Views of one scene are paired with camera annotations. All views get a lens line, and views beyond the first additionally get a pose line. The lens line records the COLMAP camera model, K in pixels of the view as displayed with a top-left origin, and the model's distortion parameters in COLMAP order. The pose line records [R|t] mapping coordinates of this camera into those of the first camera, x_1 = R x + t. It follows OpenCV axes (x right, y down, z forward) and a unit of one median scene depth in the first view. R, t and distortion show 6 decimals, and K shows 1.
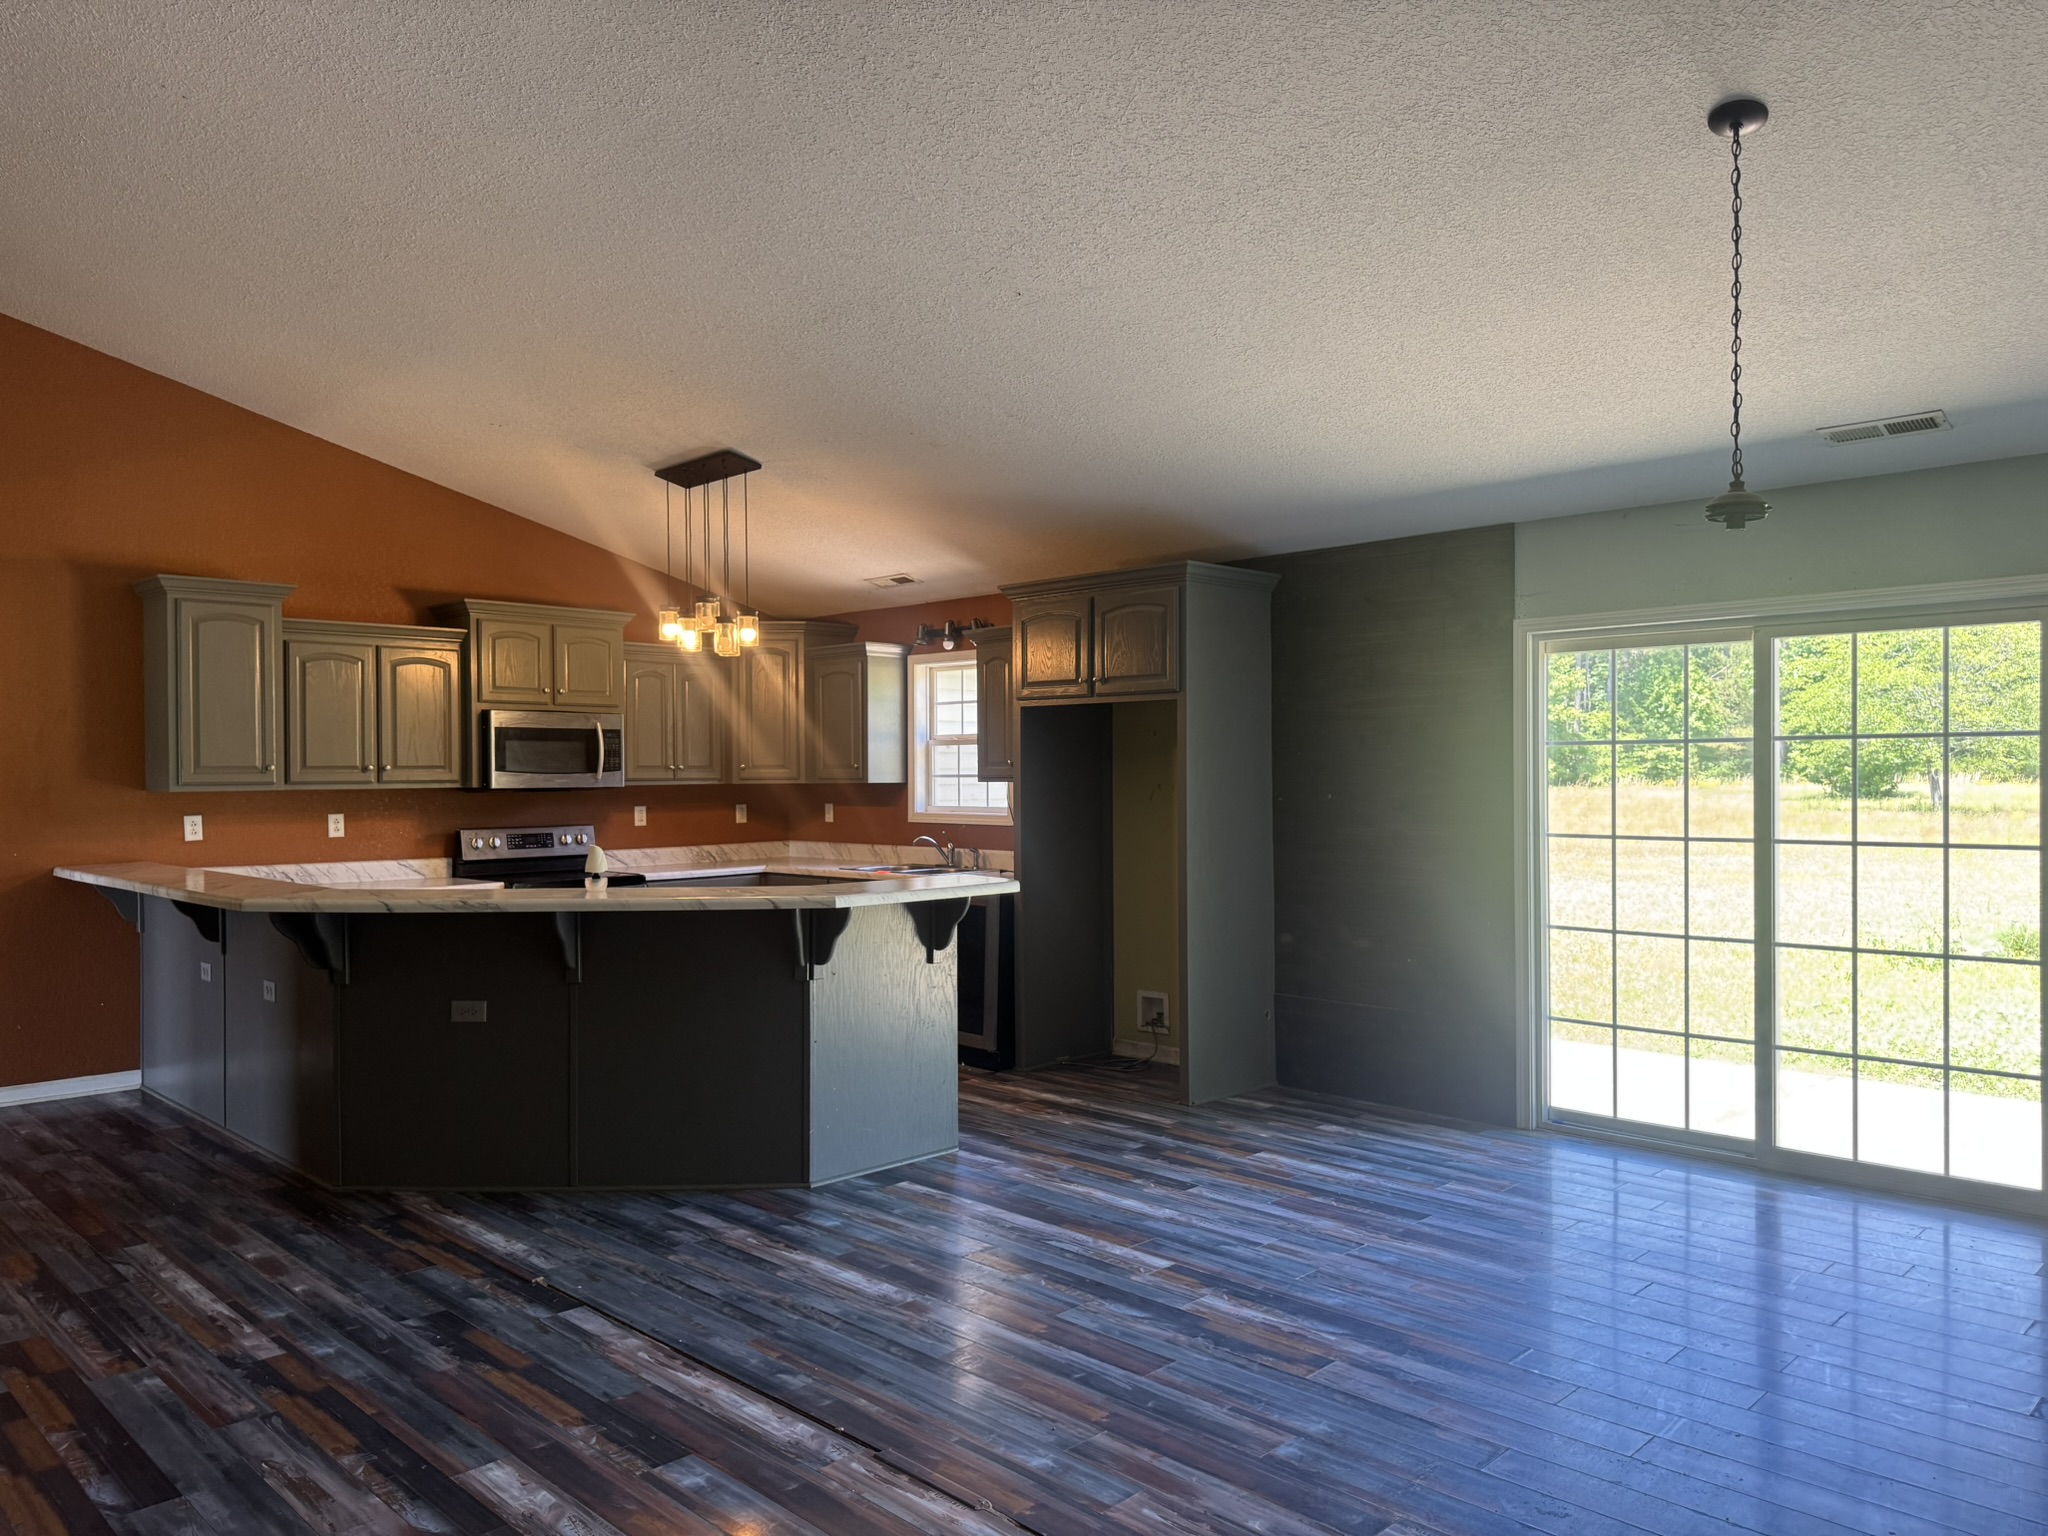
lens RADIAL K [[1453.6, 0, 1024.3], [0, 1453.6, 777.8], [0, 0, 1]] dist [0.053758, -0.059905]
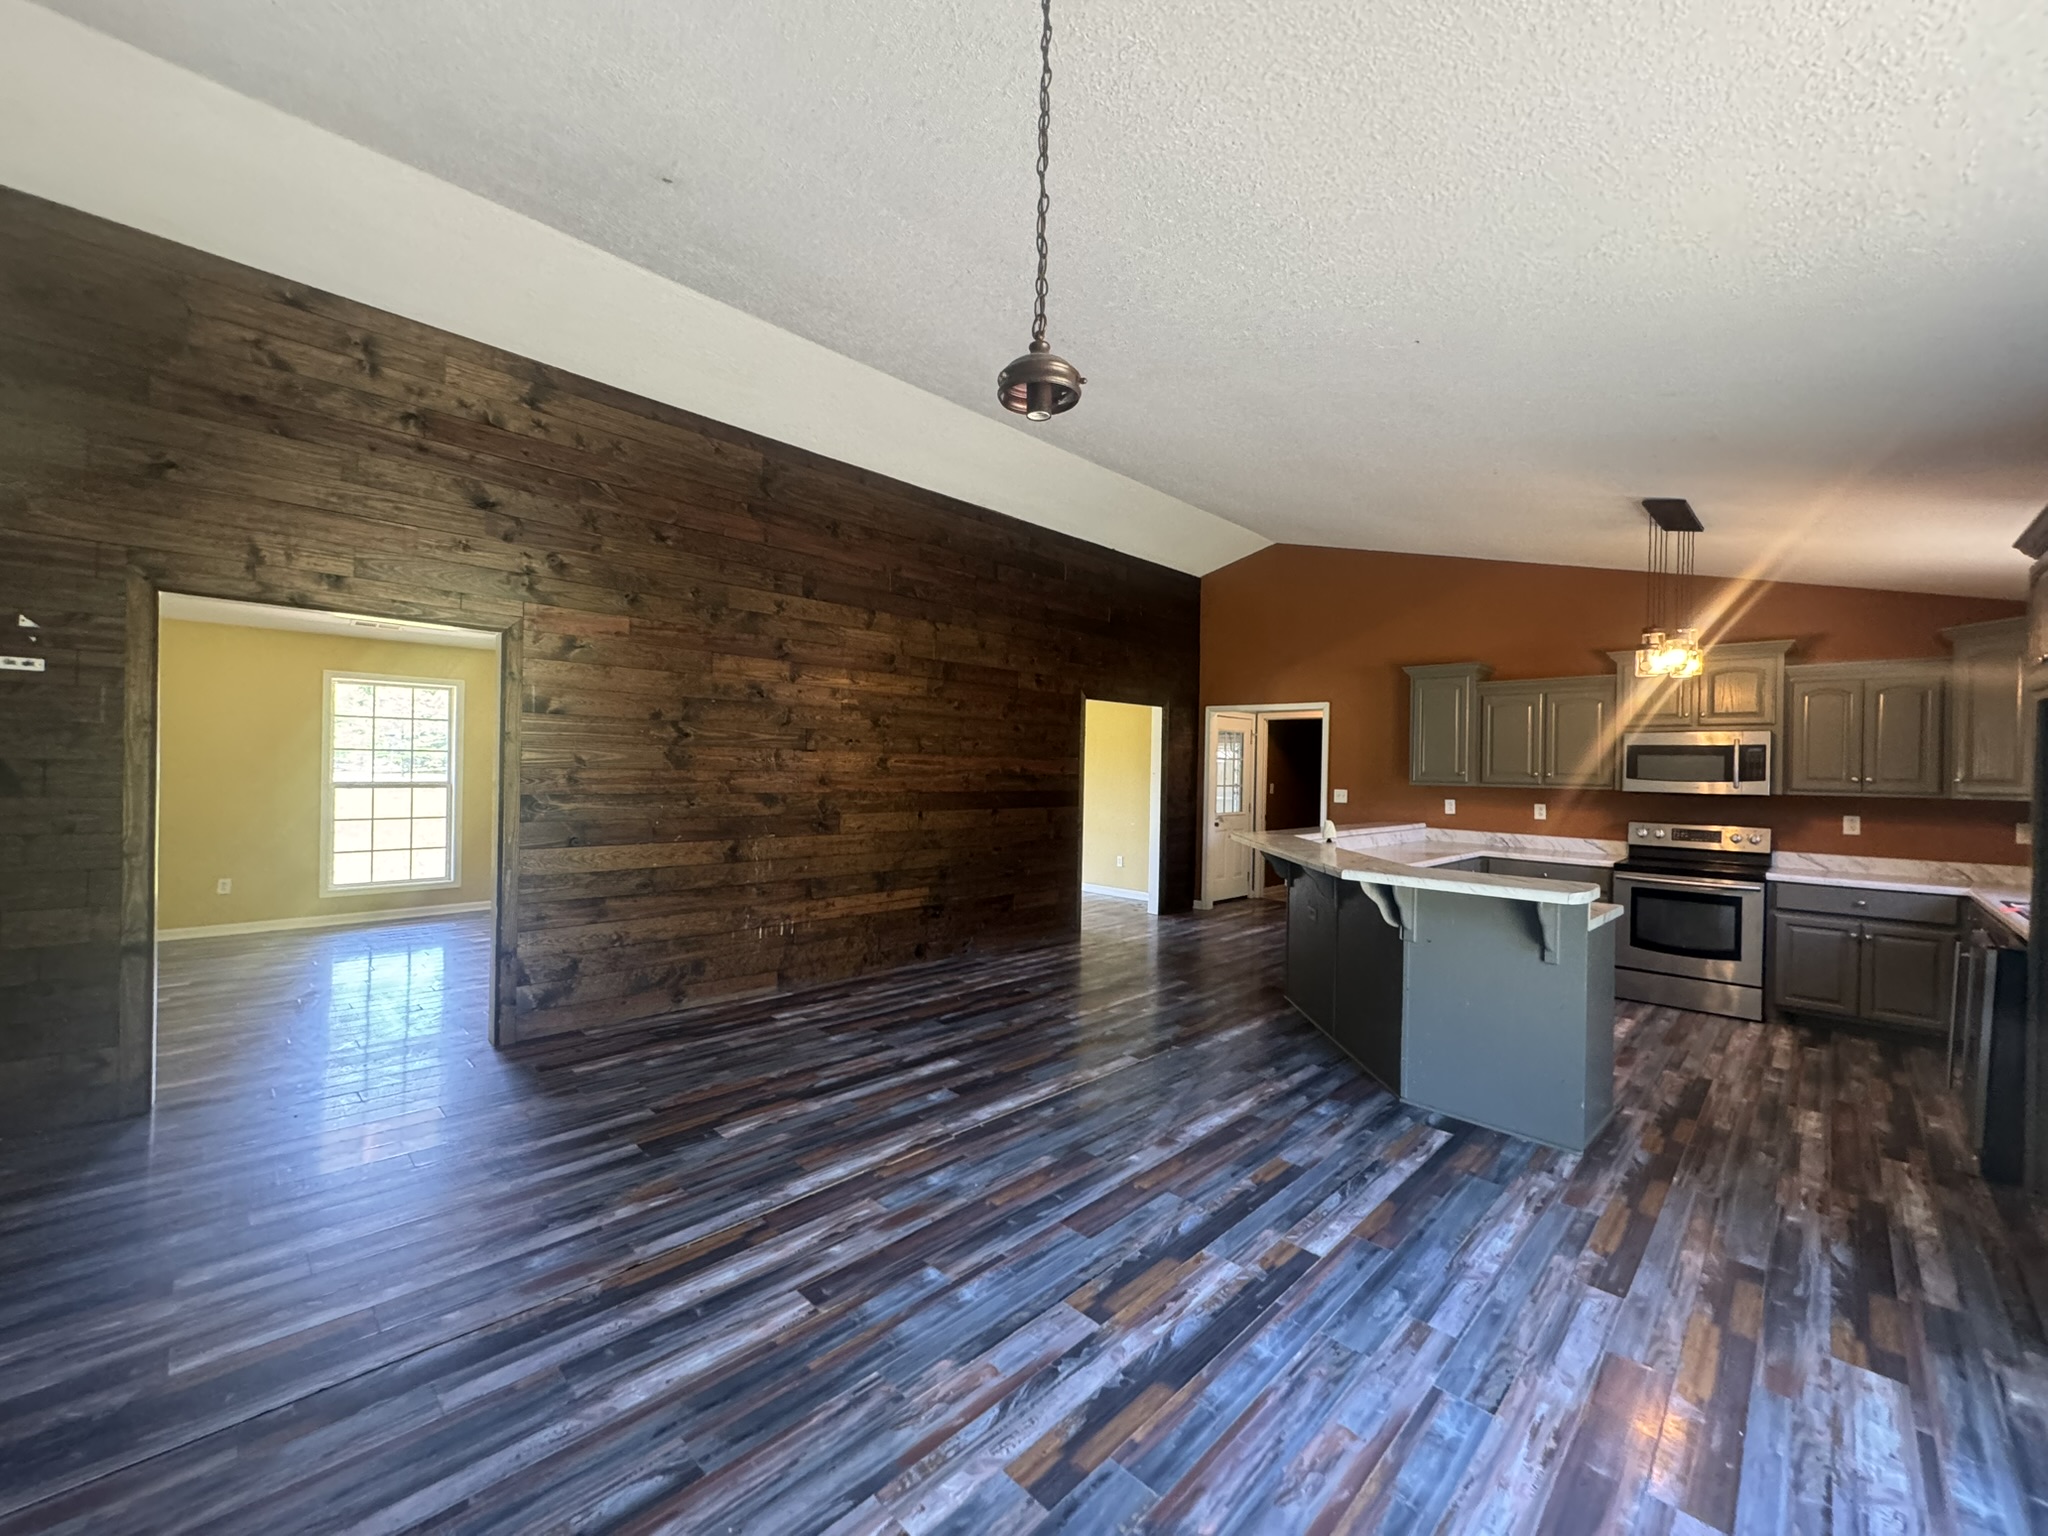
lens RADIAL K [[823.6, 0, 1012.1], [0, 823.6, 765.2], [0, 0, 1]] dist [-0.000171, -0.000376]
pose [[-0.010444, 0.002316, -0.999943, 0.498976], [-0.027028, 0.999631, 0.002598, -0.004370], [0.999580, 0.027054, -0.010377, 0.574577]]
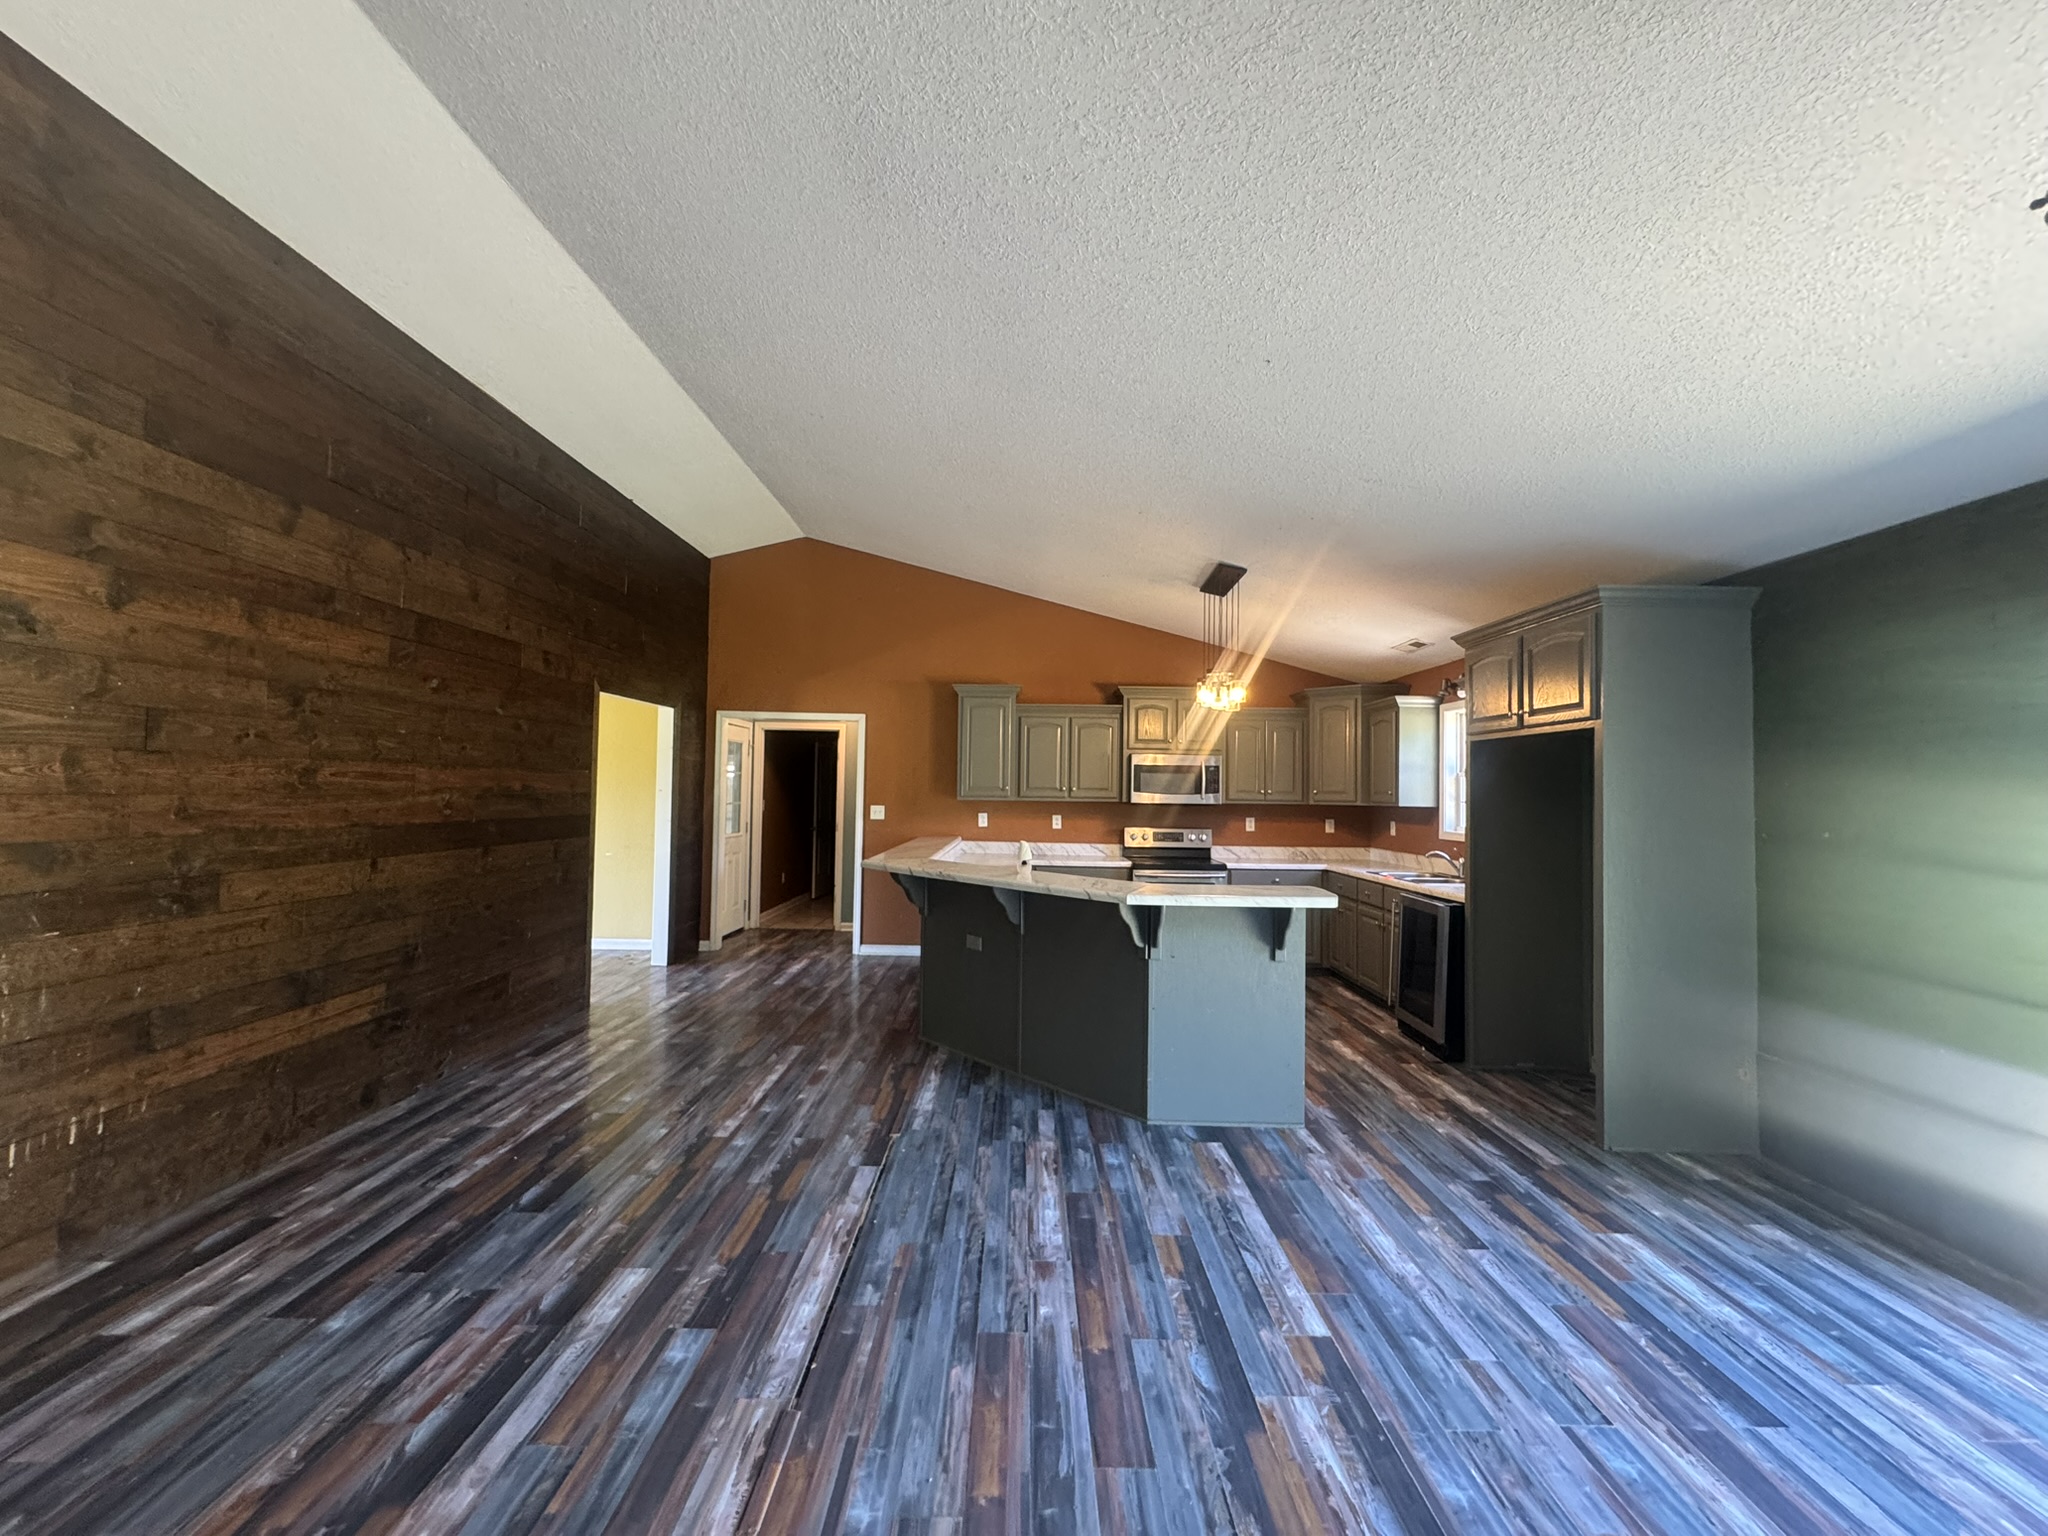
lens RADIAL K [[823.6, 0, 1025.9], [0, 823.6, 765.8], [0, 0, 1]] dist [-0.000171, -0.000376]
pose [[0.704910, -0.006952, -0.709262, 0.246871], [-0.023431, 0.999178, -0.033080, -0.000797], [0.708909, 0.039937, 0.704168, 0.360830]]
